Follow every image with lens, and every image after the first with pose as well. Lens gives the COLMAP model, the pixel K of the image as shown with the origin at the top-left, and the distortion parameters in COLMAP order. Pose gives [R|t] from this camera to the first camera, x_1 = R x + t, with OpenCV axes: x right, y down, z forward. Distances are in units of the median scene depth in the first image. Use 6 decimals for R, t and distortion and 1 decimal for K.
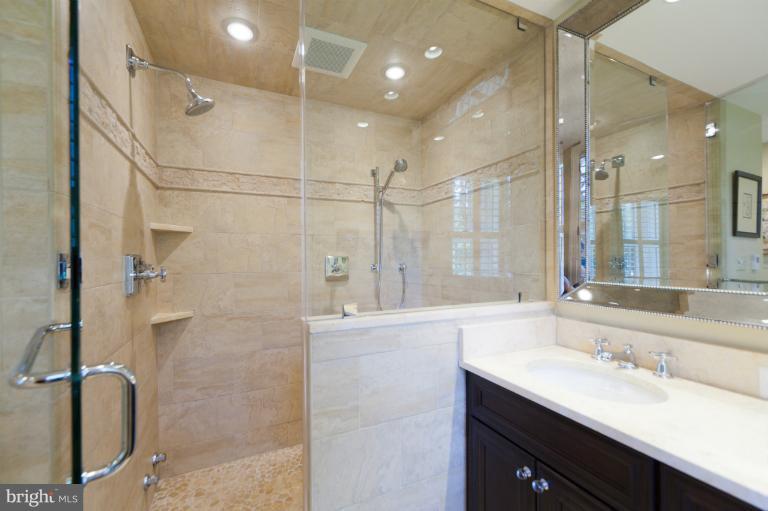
lens RADIAL K [[314.4, 0, 383.5], [0, 314.4, 257.7], [0, 0, 1]] dist [-0.004368, 0.000038]
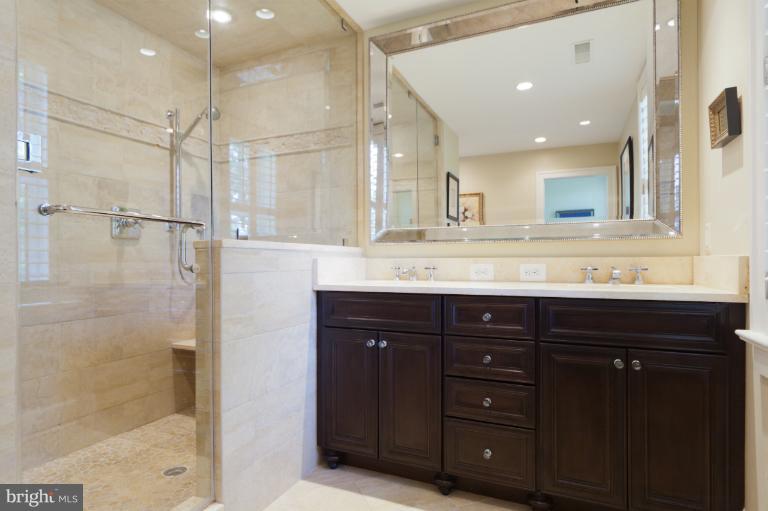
lens RADIAL K [[414.0, 0, 383.8], [0, 414.0, 256.6], [0, 0, 1]] dist [-0.002443, 0.000877]
pose [[0.750863, 0.004073, 0.660446, -0.450845], [0.002258, 0.999959, -0.008735, 0.167360], [-0.660455, 0.008050, 0.750823, -0.289084]]
